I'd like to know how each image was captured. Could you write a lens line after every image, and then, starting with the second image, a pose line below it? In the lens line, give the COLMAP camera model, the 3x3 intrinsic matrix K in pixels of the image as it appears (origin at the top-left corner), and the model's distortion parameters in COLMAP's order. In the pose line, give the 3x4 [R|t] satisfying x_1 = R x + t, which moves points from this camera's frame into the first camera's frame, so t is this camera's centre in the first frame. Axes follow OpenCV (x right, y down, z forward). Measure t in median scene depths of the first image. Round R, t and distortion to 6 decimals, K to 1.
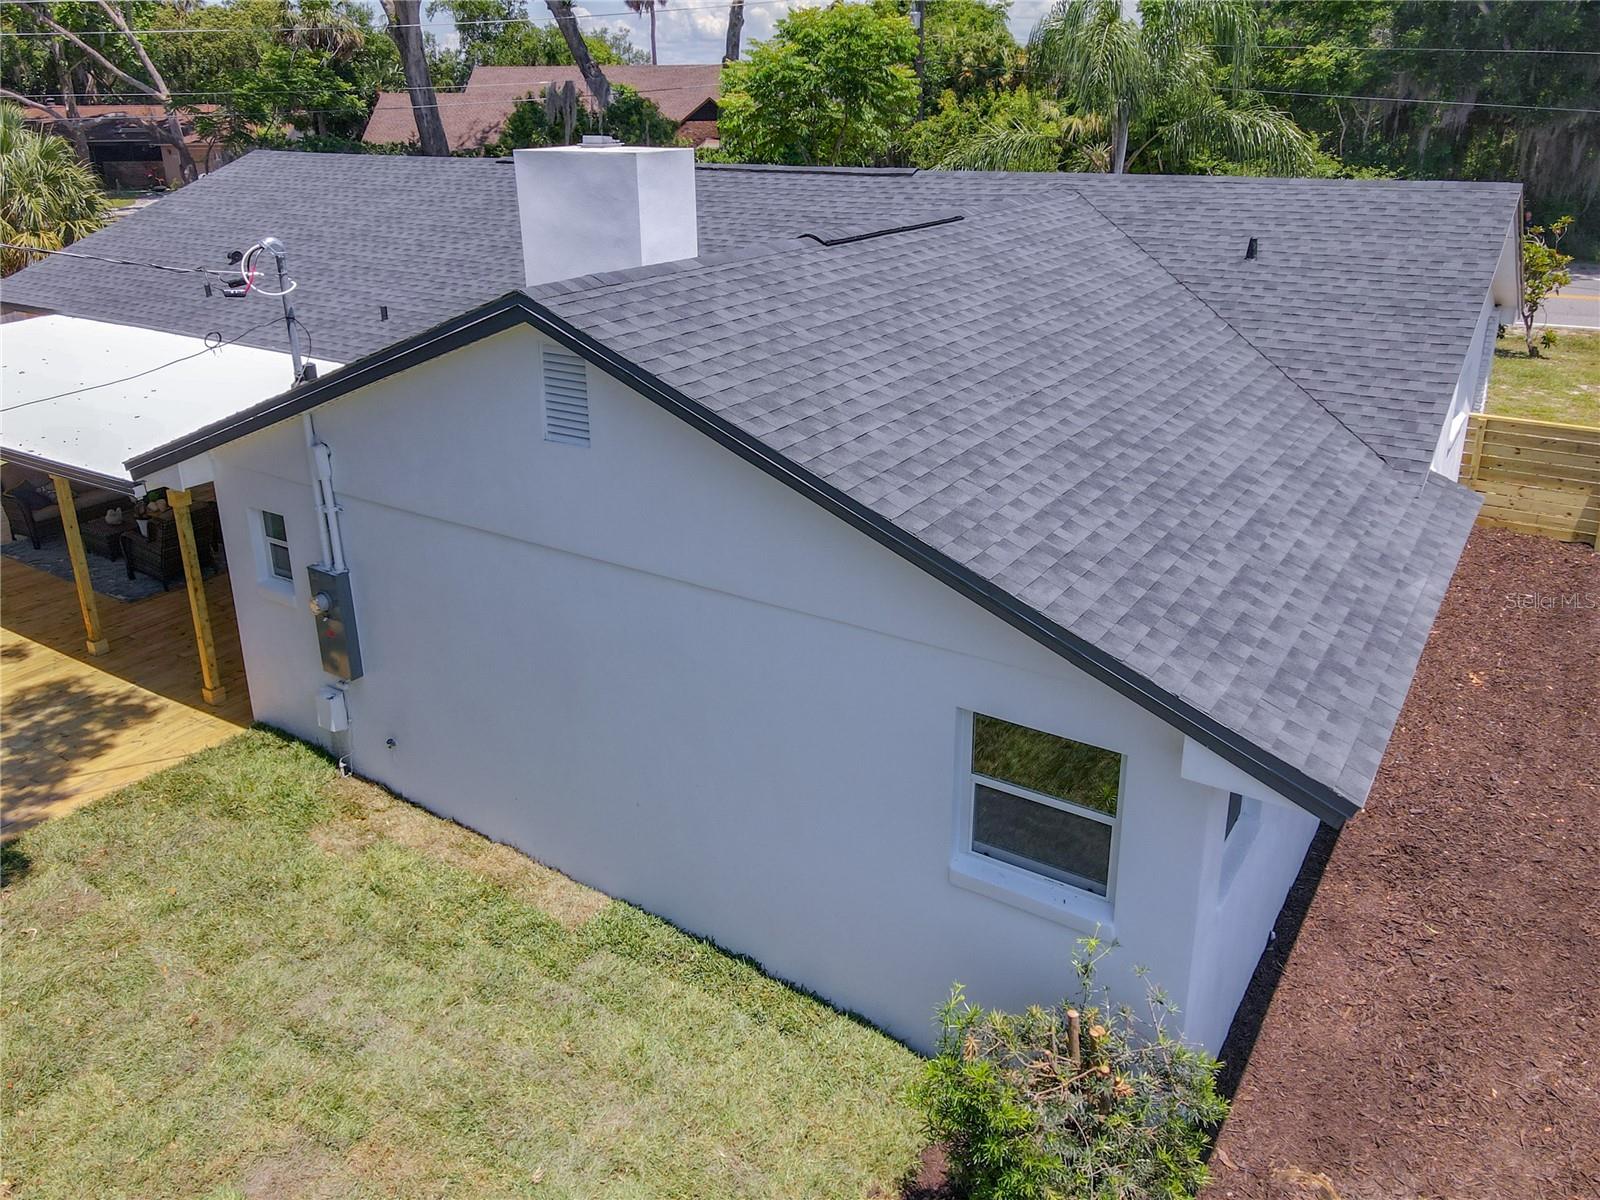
lens RADIAL K [[1212.7, 0, 798.8], [0, 1212.7, 517.9], [0, 0, 1]] dist [0.017472, 0.008464]
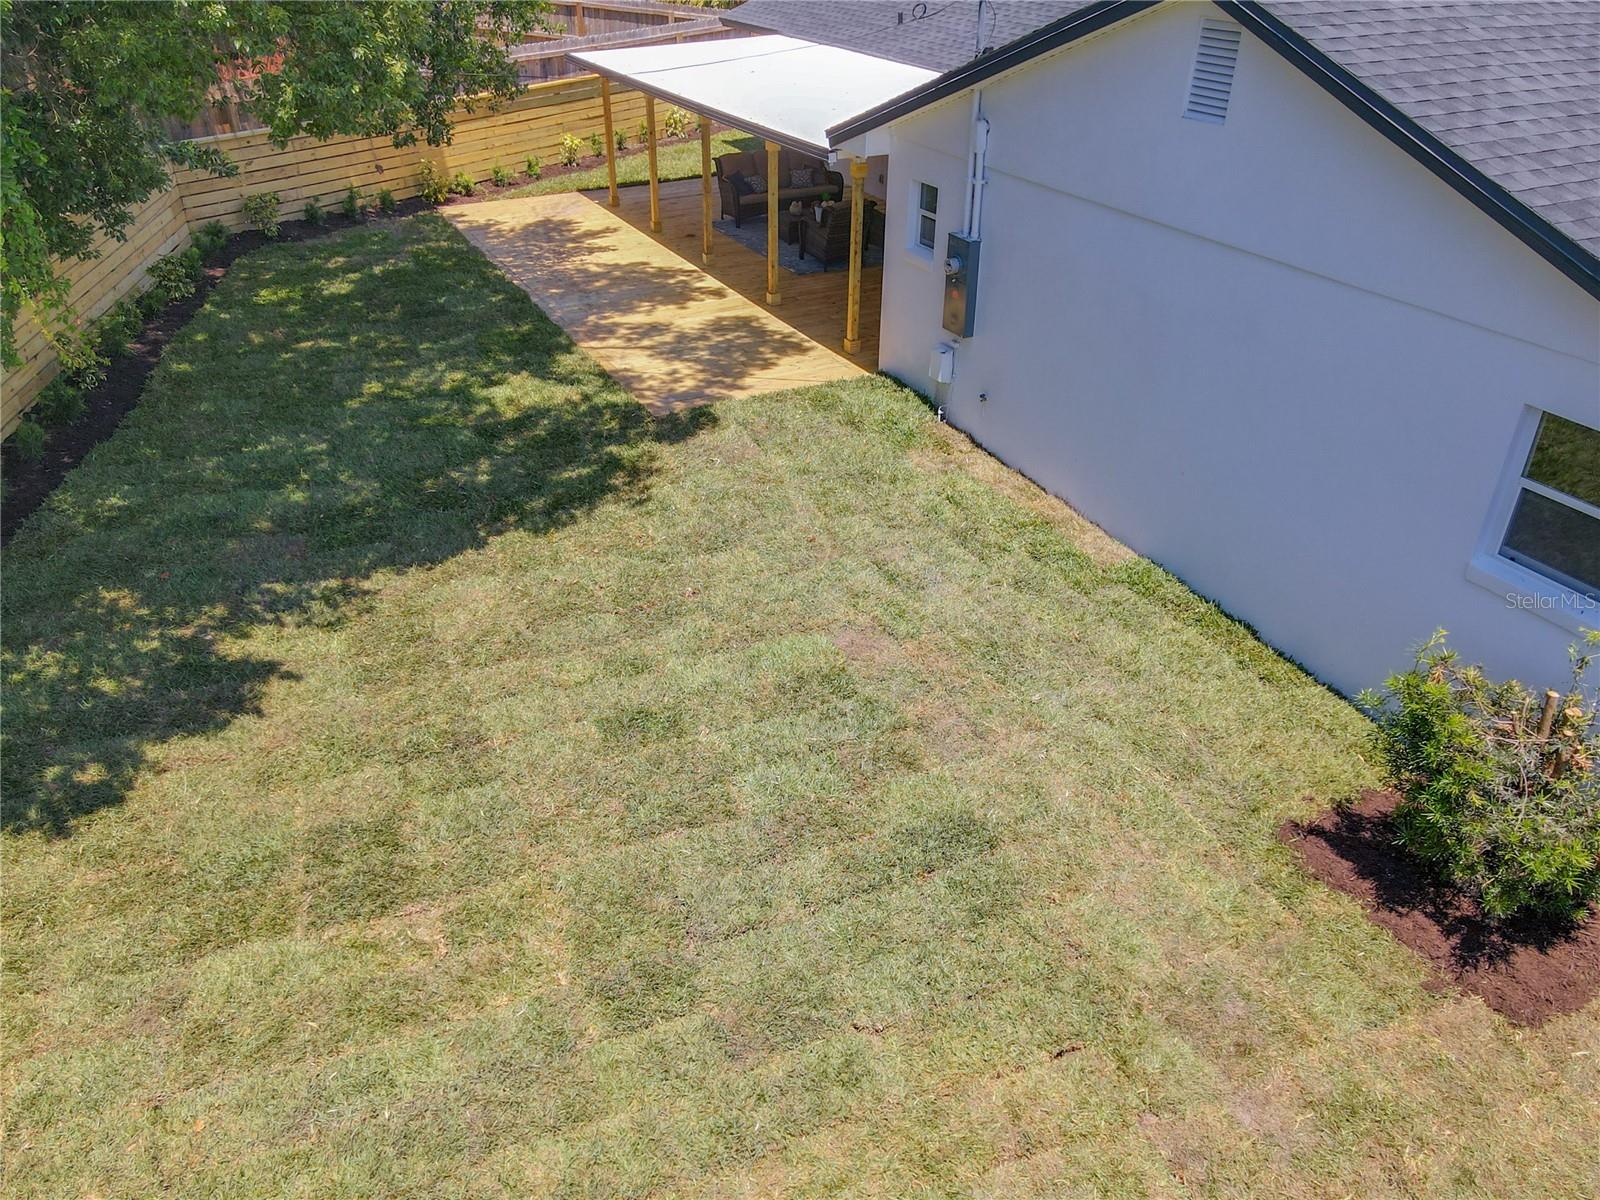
lens RADIAL K [[1197.6, 0, 800.0], [0, 1197.6, 600.0], [0, 0, 1]] dist [-0.004244, 0.001165]
pose [[0.873356, 0.266481, -0.407721, 0.035429], [-0.176450, 0.953304, 0.245104, 0.119819], [0.453998, -0.142121, 0.879595, -0.130309]]
